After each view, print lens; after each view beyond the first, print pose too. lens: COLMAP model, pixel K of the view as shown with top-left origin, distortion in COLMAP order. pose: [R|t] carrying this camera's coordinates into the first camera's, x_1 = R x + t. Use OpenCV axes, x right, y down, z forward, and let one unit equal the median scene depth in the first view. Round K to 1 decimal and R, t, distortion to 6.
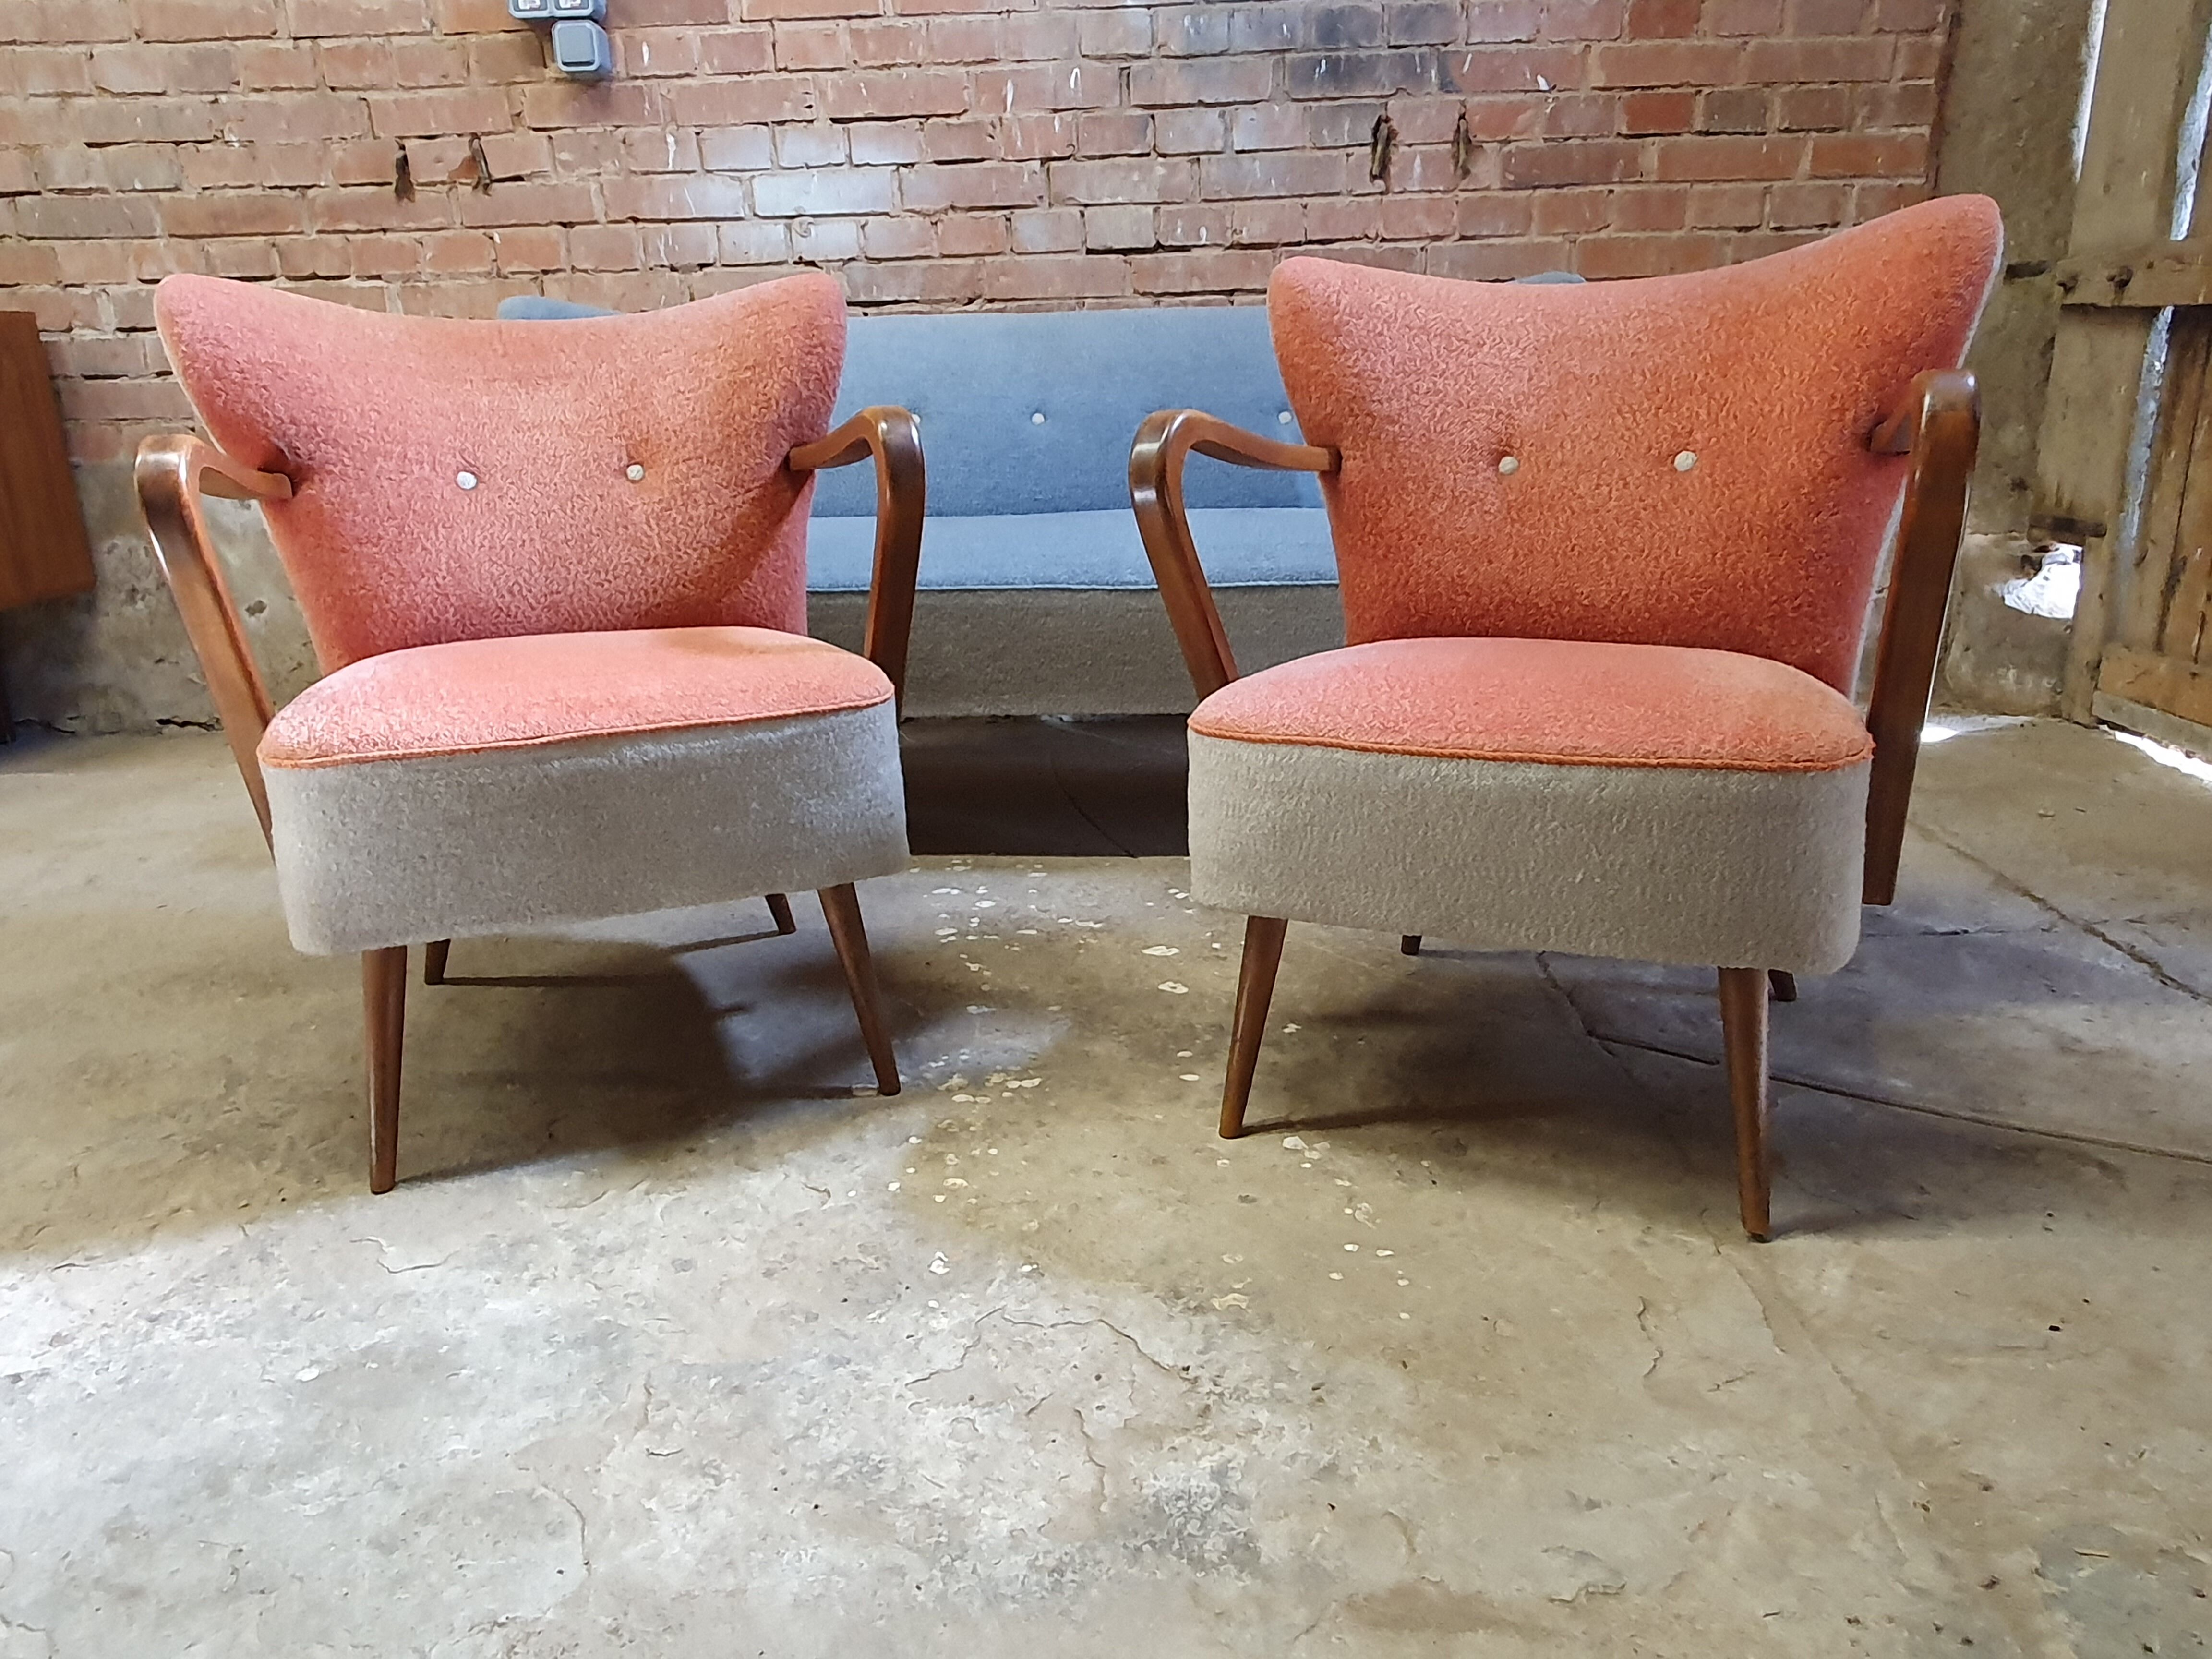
lens RADIAL K [[1534.3, 0, 1112.6], [0, 1534.3, 836.3], [0, 0, 1]] dist [0.015249, -0.010992]
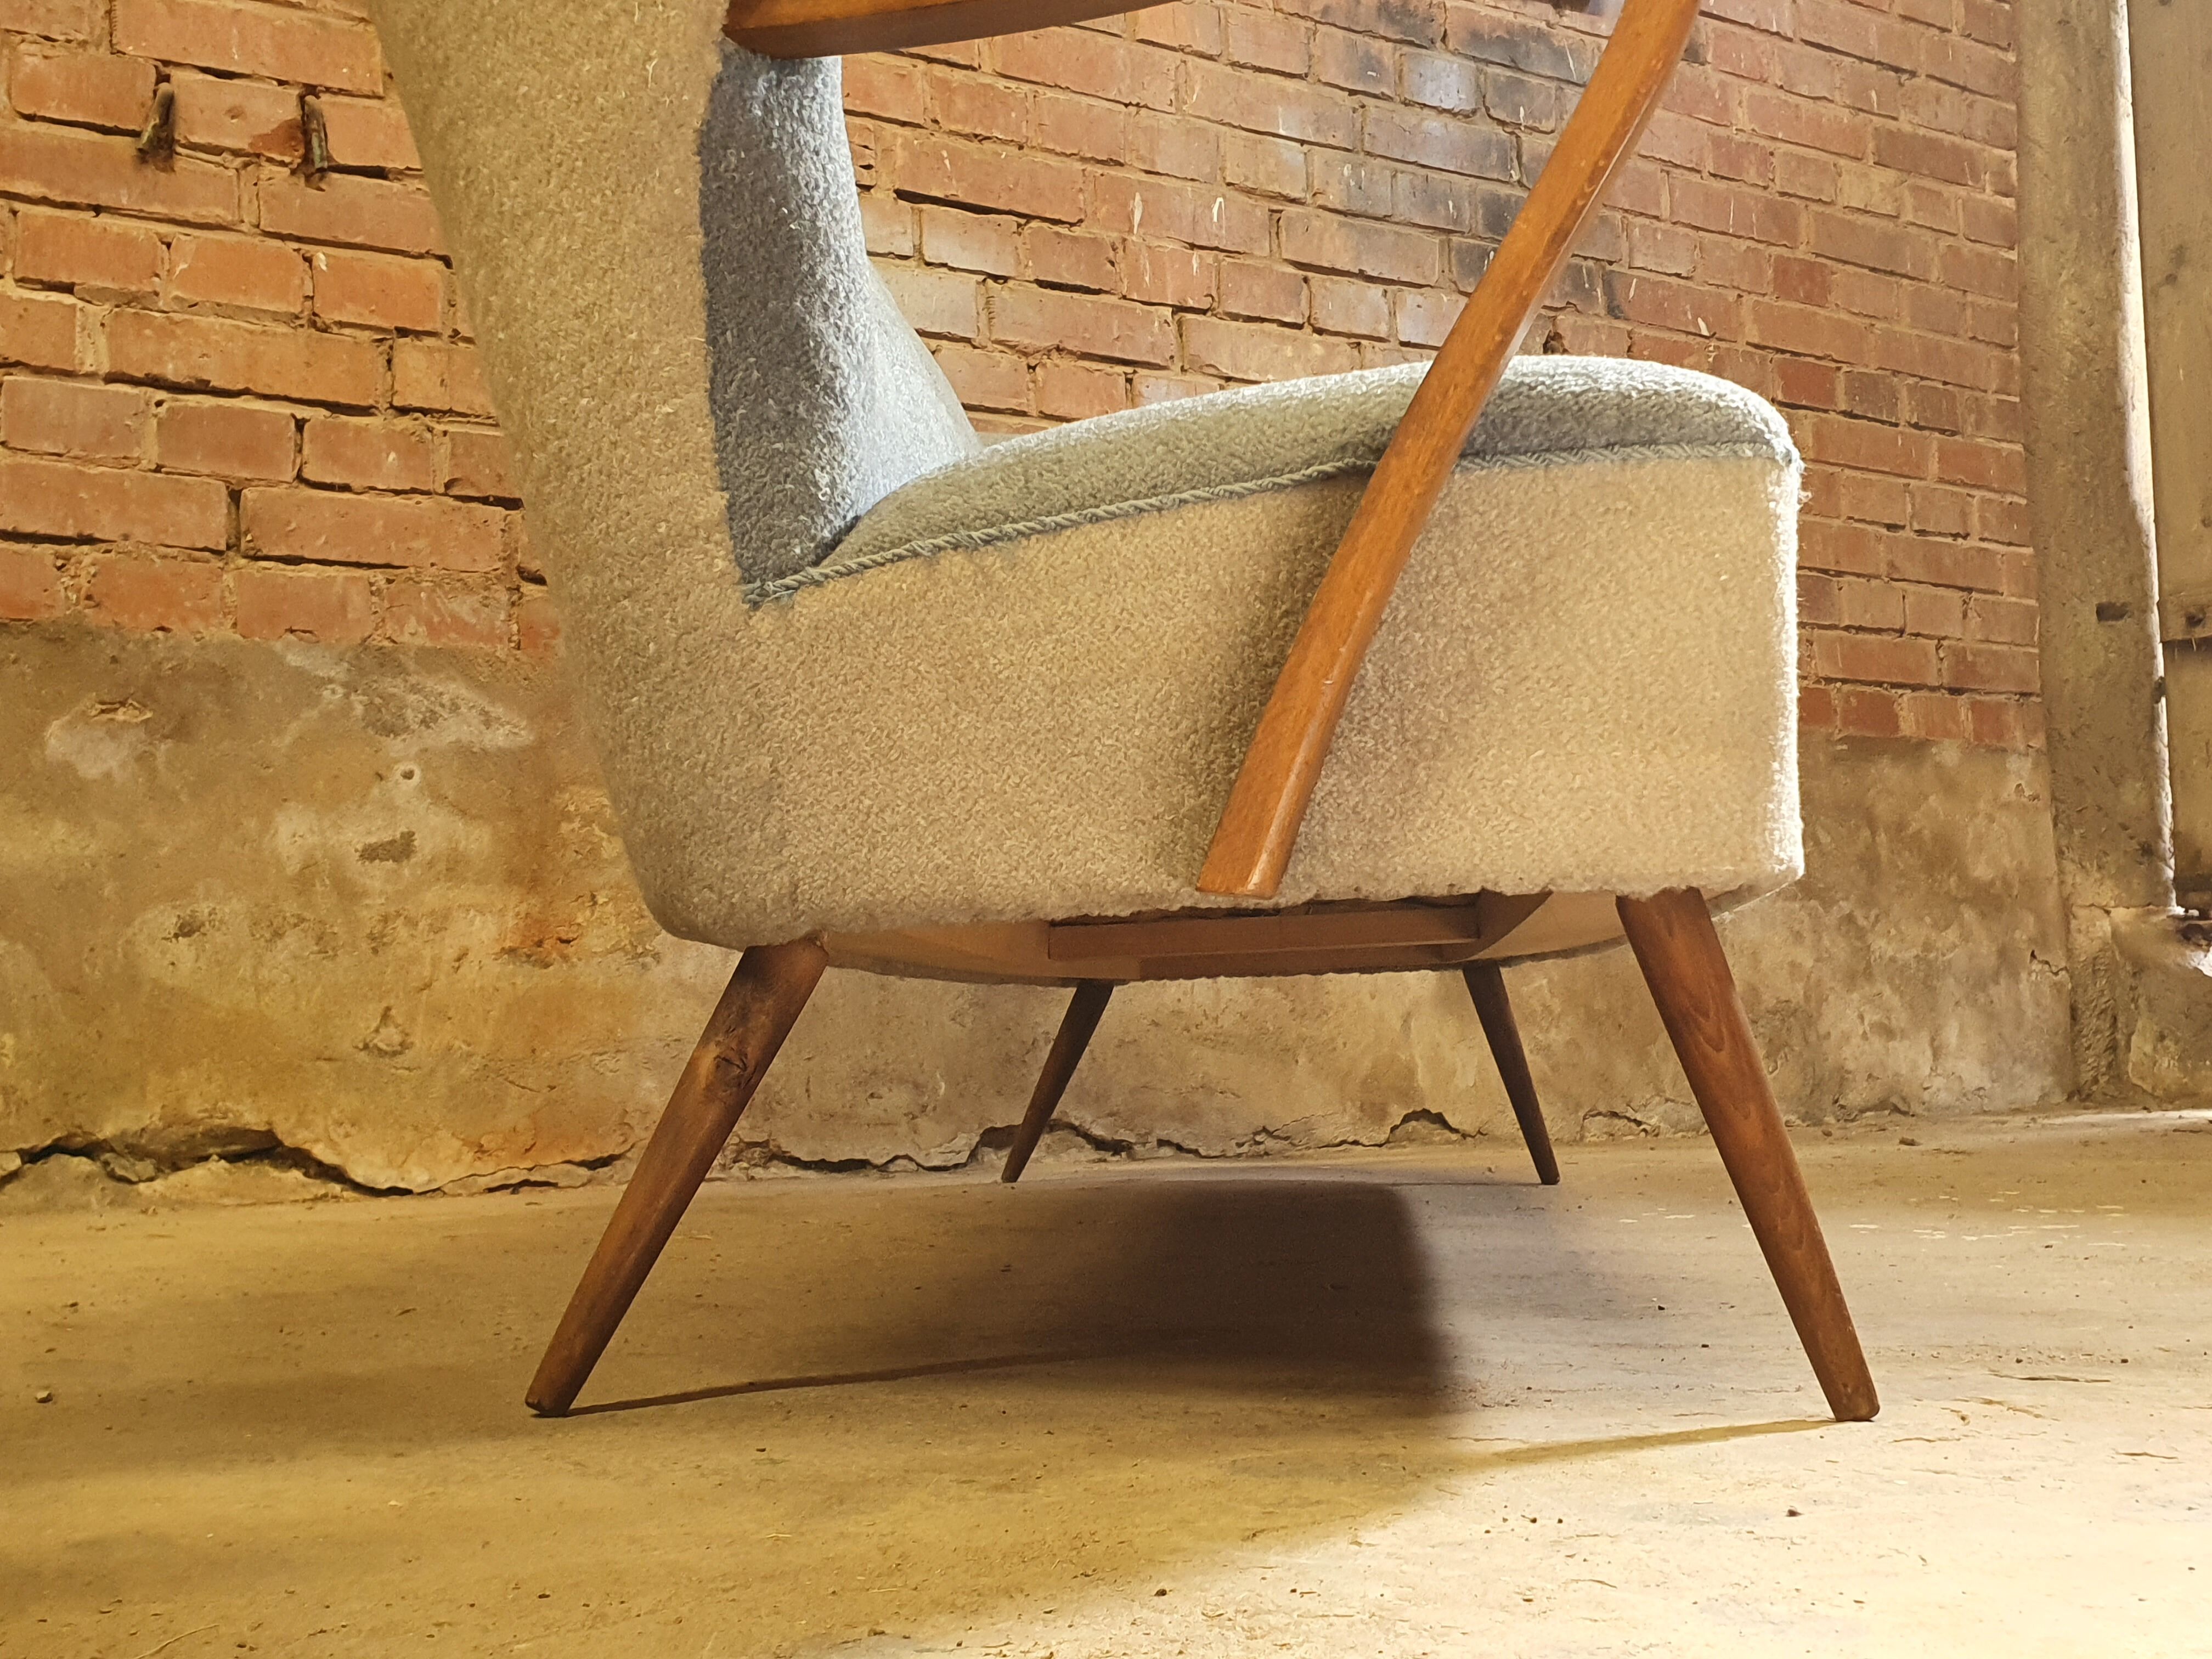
lens RADIAL K [[2463.9, 0, 1160.3], [0, 2463.9, 791.0], [0, 0, 1]] dist [0.007615, 0.000000]
pose [[0.831622, 0.066285, 0.551373, -0.633366], [0.156877, 0.924373, -0.347741, 0.132485], [-0.532724, 0.375686, 0.758330, 0.263771]]
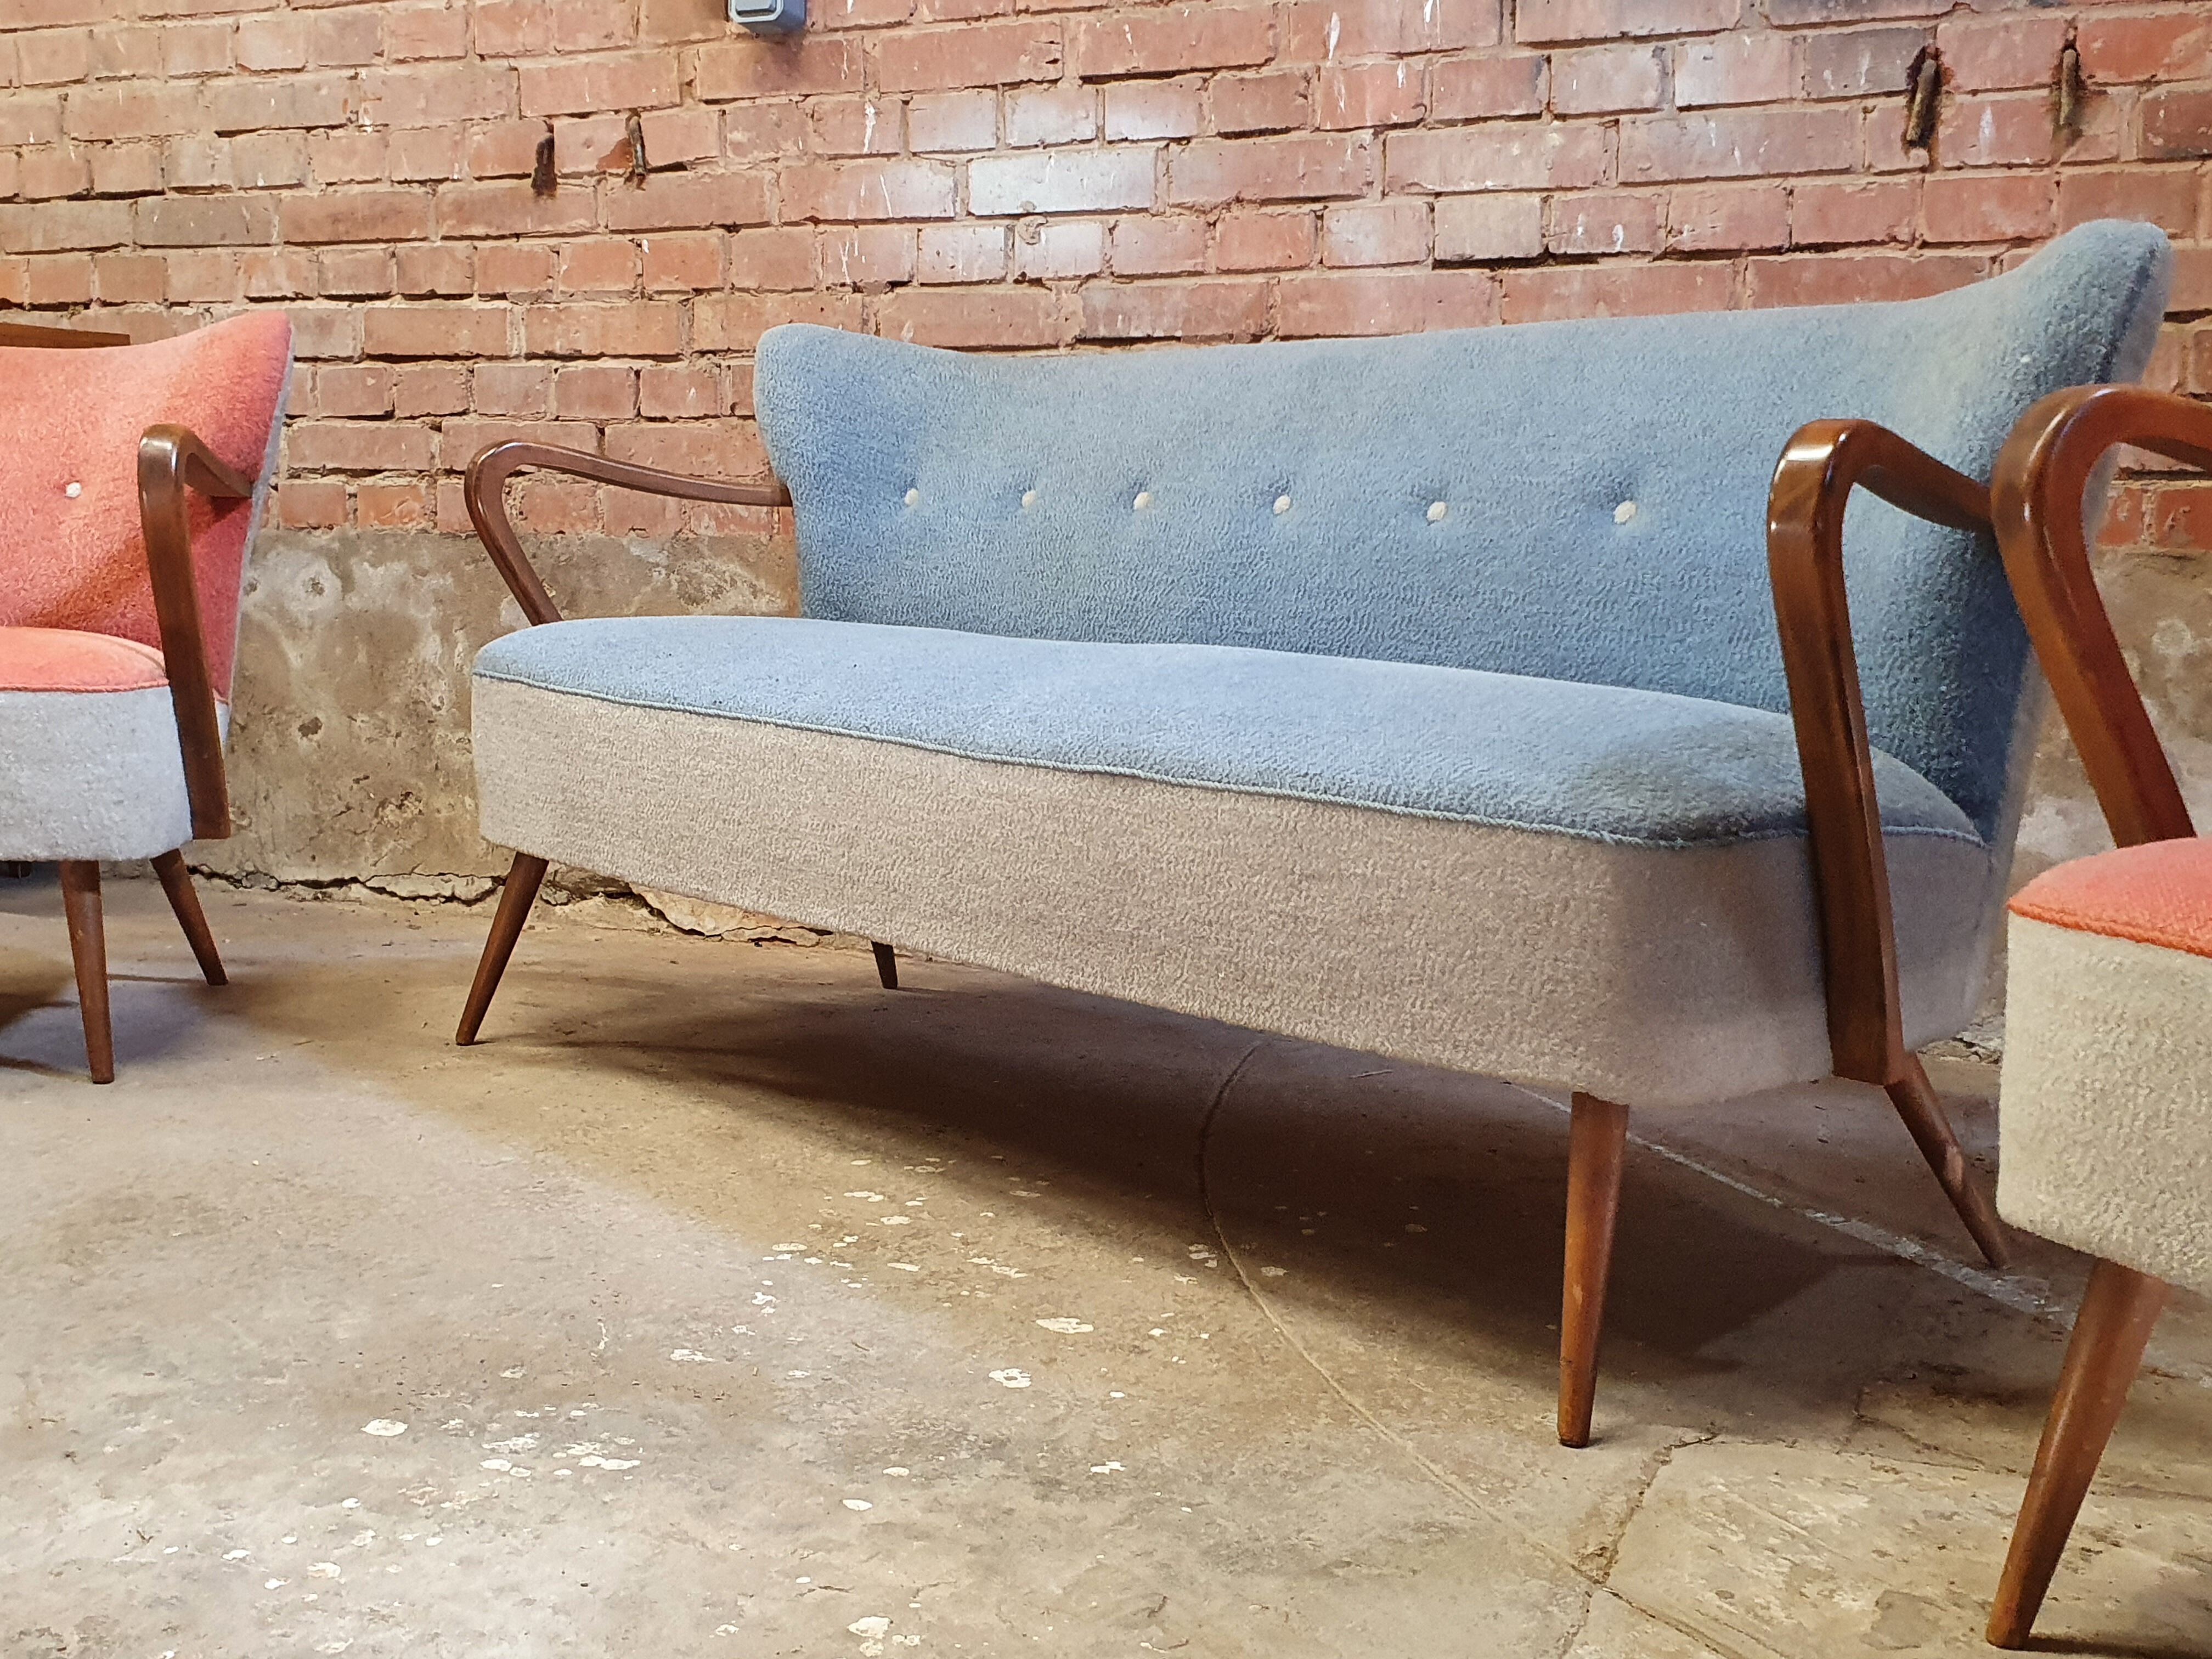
lens RADIAL K [[2463.9, 0, 1114.4], [0, 2463.9, 831.3], [0, 0, 1]] dist [0.007615, 0.000000]
pose [[0.925128, 0.087657, -0.369397, 0.260356], [-0.150743, 0.977808, -0.145492, 0.015430], [0.348446, 0.190282, 0.917811, 0.069760]]
